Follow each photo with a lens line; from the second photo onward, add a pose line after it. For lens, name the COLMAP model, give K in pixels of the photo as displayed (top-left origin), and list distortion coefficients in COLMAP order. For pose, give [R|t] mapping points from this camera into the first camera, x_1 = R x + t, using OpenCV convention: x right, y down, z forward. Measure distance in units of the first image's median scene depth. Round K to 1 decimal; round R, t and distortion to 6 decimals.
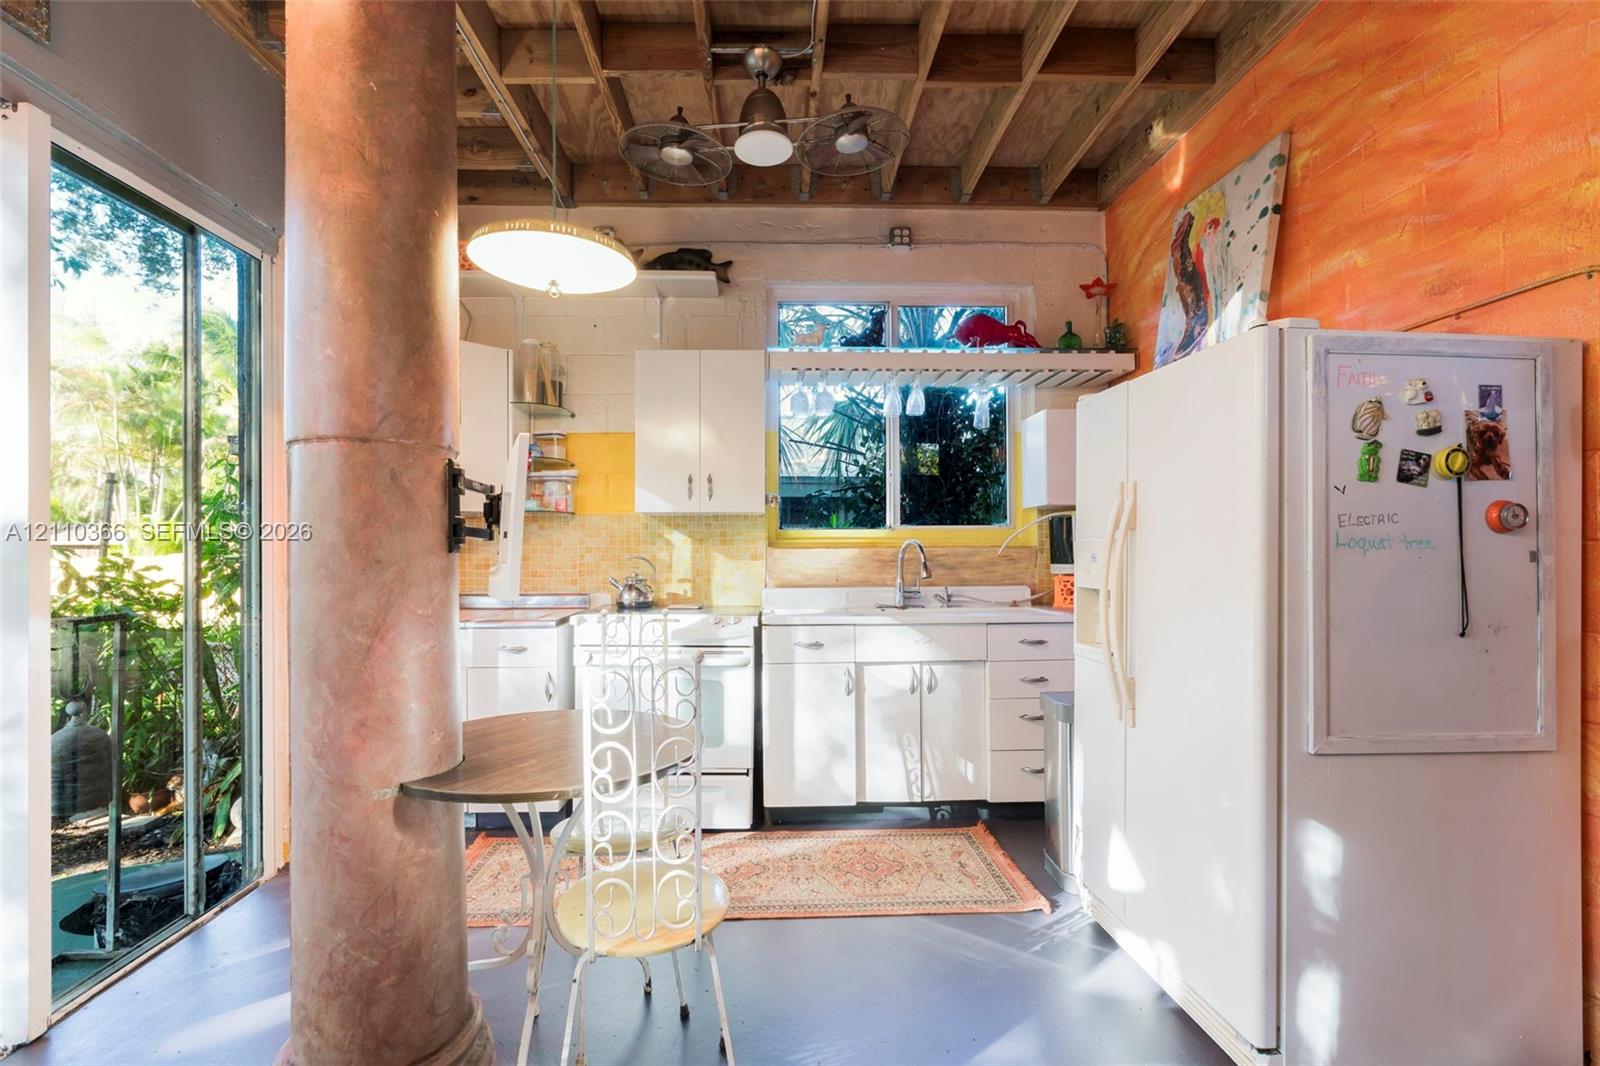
lens RADIAL K [[690.5, 0, 795.2], [0, 690.5, 539.3], [0, 0, 1]] dist [-0.003839, 0.000910]
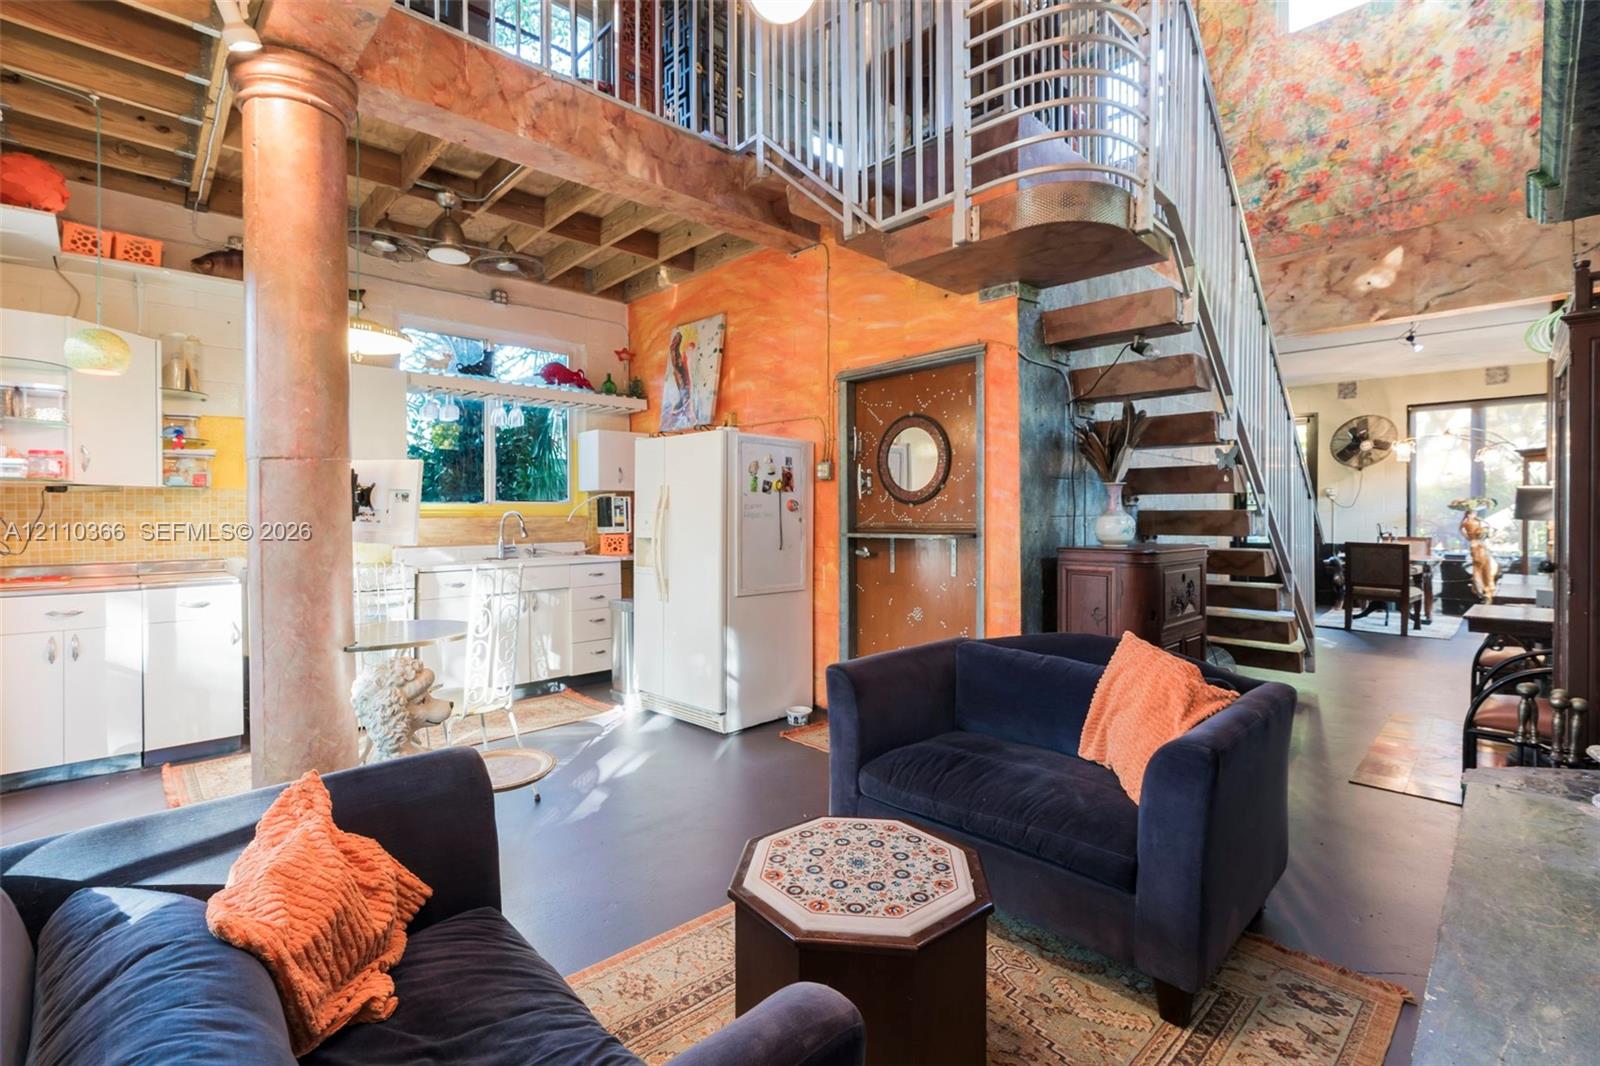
lens RADIAL K [[690.5, 0, 796.6], [0, 690.5, 522.4], [0, 0, 1]] dist [-0.003839, 0.000910]
pose [[0.731587, -0.008414, 0.681696, -0.429605], [-0.006196, 0.999800, 0.018990, -0.009264], [-0.681720, -0.018117, 0.731389, -0.528692]]
